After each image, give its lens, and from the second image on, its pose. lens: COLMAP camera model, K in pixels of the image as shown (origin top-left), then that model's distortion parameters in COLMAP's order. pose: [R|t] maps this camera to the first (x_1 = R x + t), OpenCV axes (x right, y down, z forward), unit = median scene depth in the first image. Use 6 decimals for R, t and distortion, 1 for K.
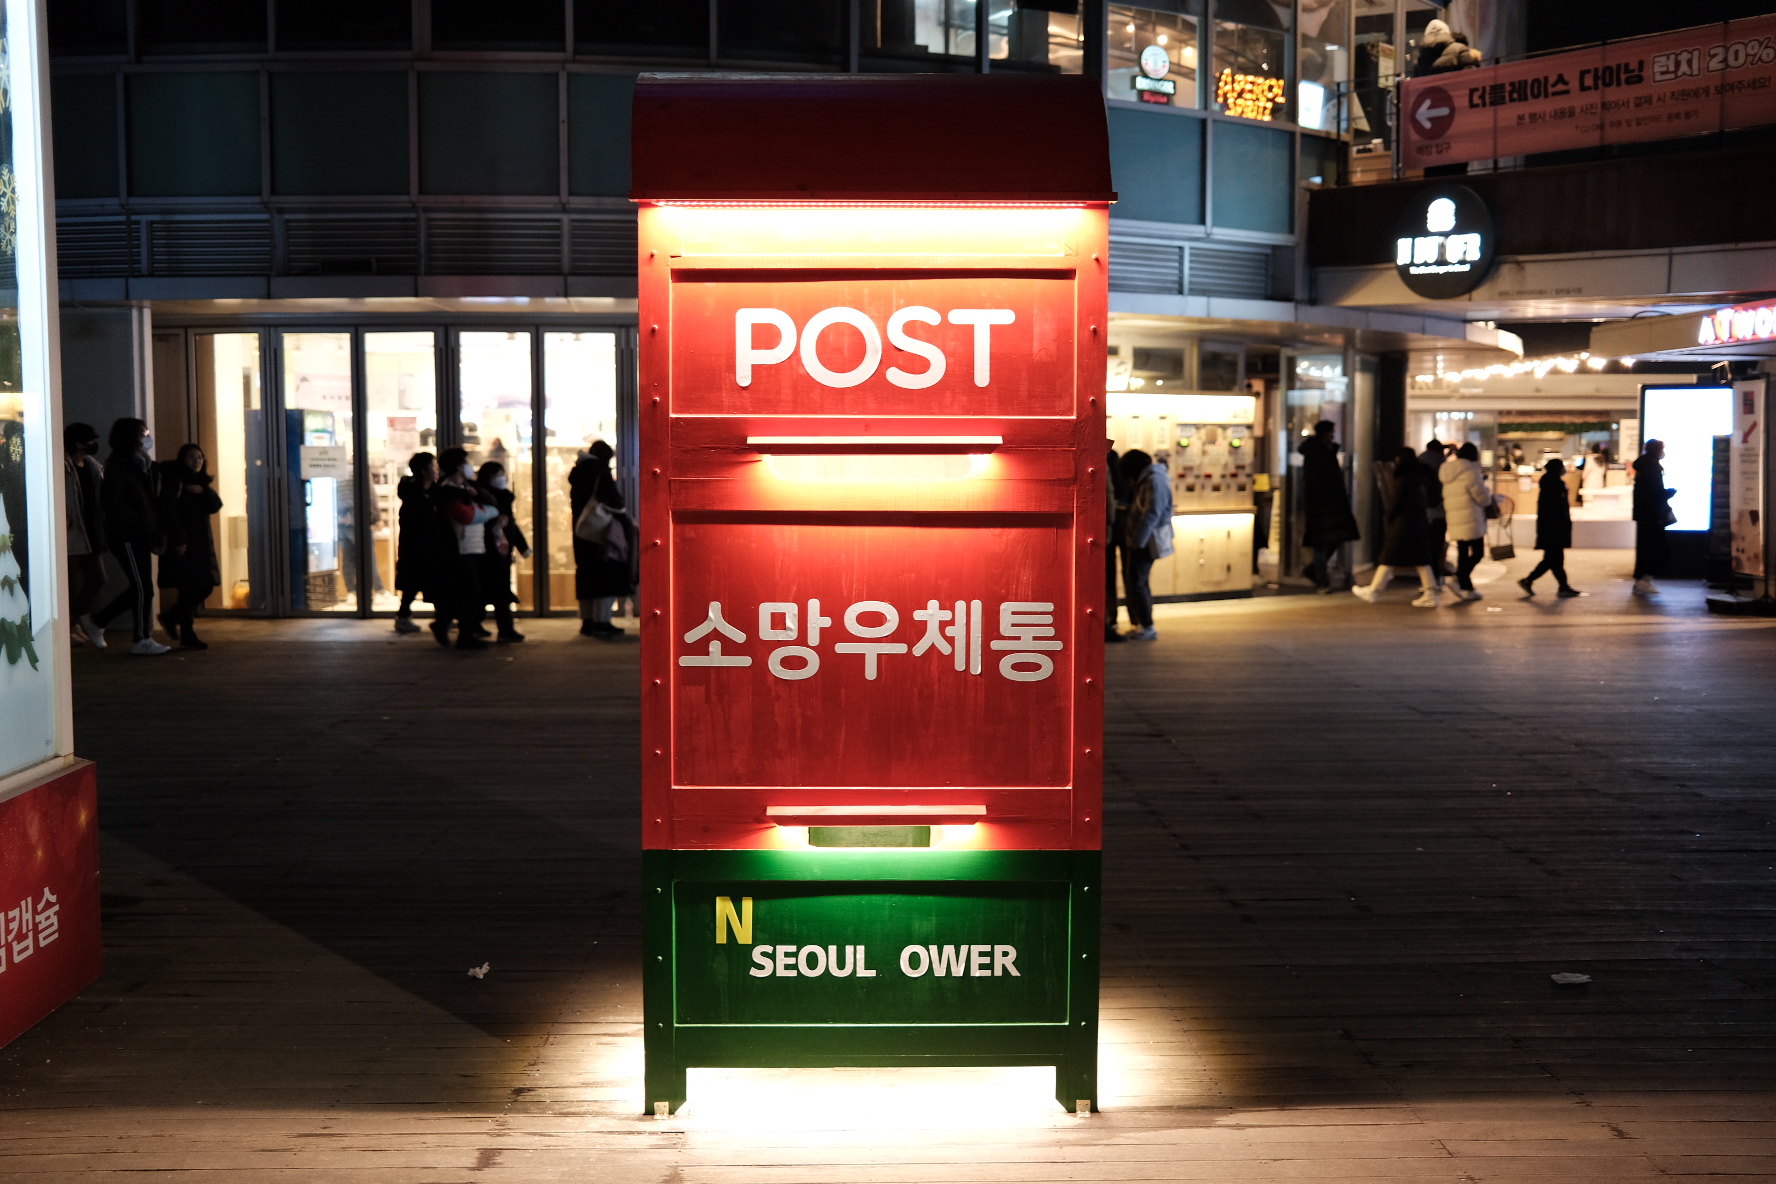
lens RADIAL K [[1802.9, 0, 888.0], [0, 1802.9, 592.0], [0, 0, 1]] dist [-0.060292, 0.139088]
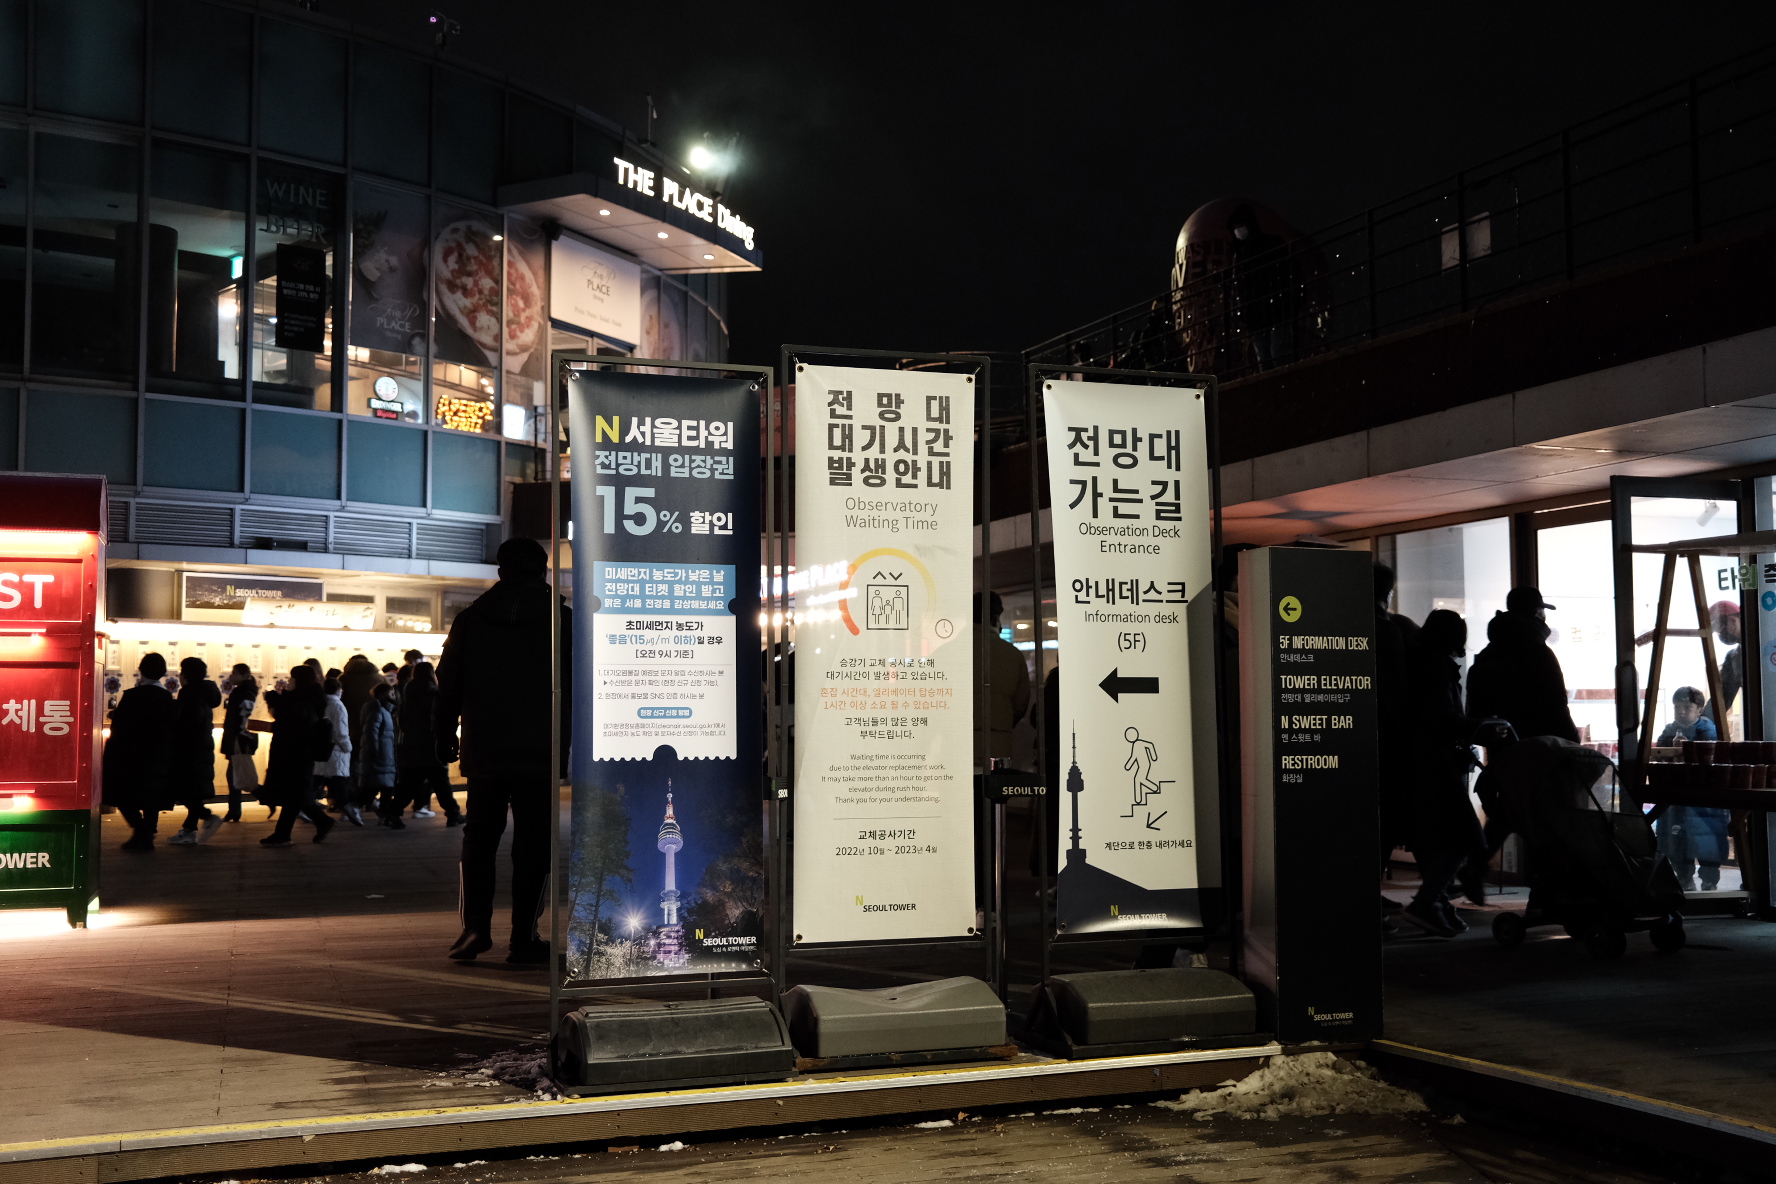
lens RADIAL K [[1802.9, 0, 888.0], [0, 1802.9, 592.0], [0, 0, 1]] dist [-0.060292, 0.139088]
pose [[0.951707, 0.015598, 0.306610, 0.096155], [0.027423, 0.990397, -0.135504, 0.052037], [-0.305779, 0.137369, 0.942141, -0.377896]]
